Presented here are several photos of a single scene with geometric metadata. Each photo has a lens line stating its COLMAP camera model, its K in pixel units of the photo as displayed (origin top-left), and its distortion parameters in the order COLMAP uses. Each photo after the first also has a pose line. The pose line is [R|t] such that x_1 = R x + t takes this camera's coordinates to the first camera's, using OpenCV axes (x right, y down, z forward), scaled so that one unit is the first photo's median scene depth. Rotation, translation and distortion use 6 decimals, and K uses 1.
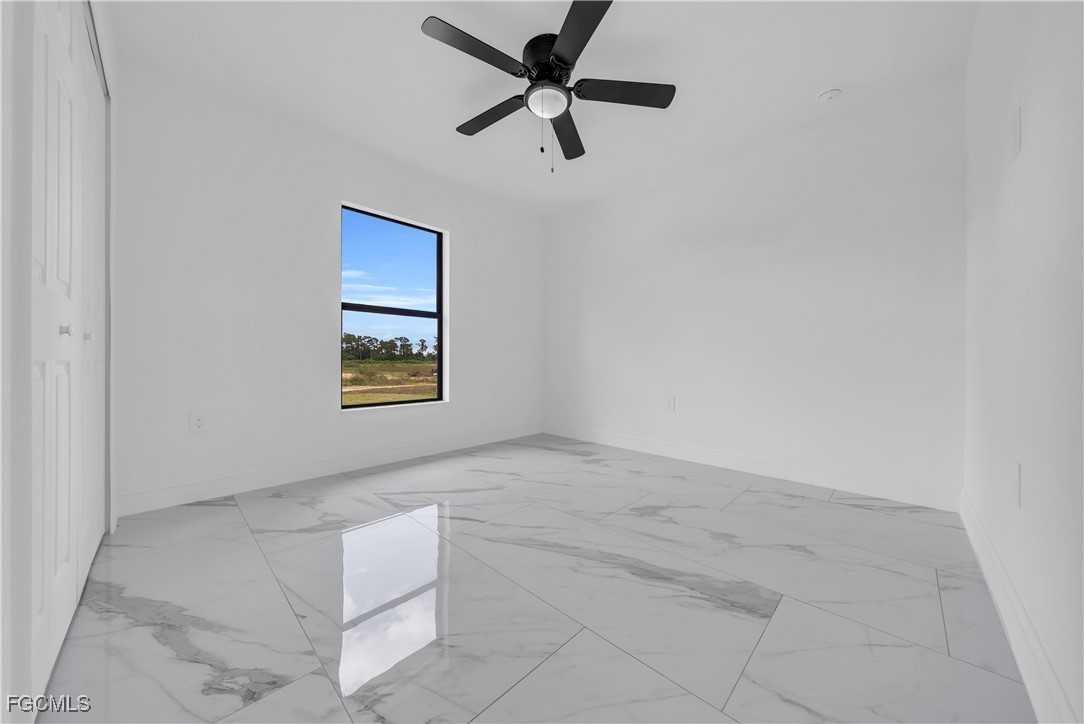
lens RADIAL K [[370.9, 0, 544.3], [0, 370.9, 357.3], [0, 0, 1]] dist [-0.001041, -0.000038]
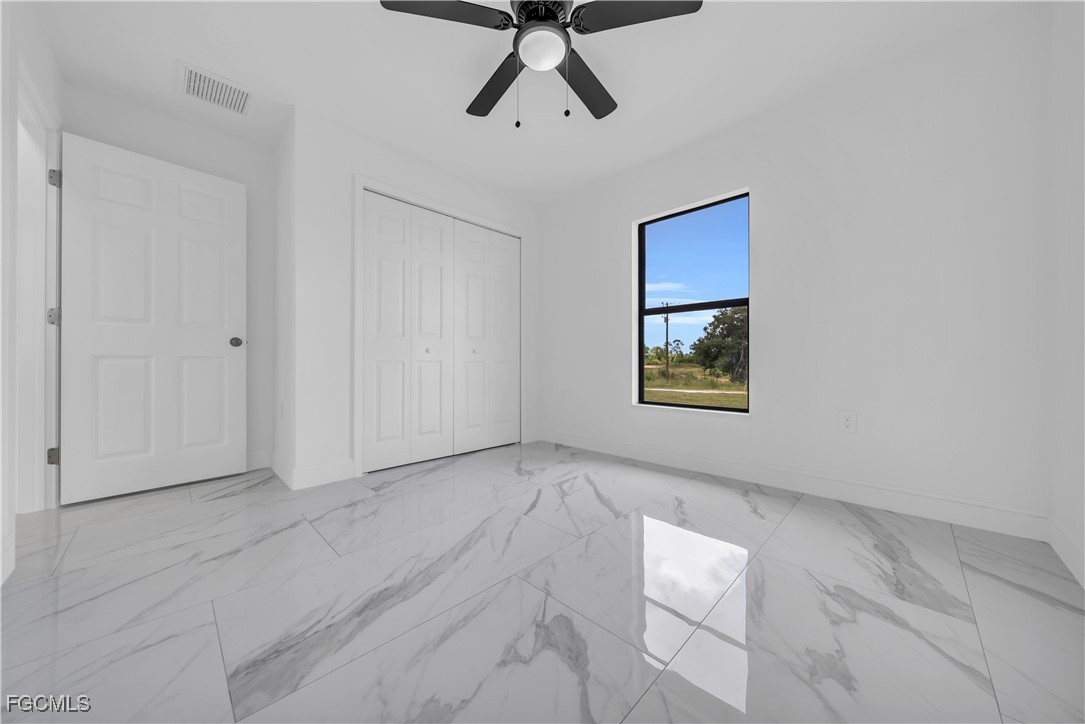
lens RADIAL K [[371.7, 0, 544.2], [0, 371.7, 359.4], [0, 0, 1]] dist [-0.001642, 0.000094]
pose [[-0.003153, -0.008800, -0.999956, 0.970575], [0.010430, 0.999907, -0.008832, 0.017855], [0.999941, -0.010458, -0.003061, 1.160635]]
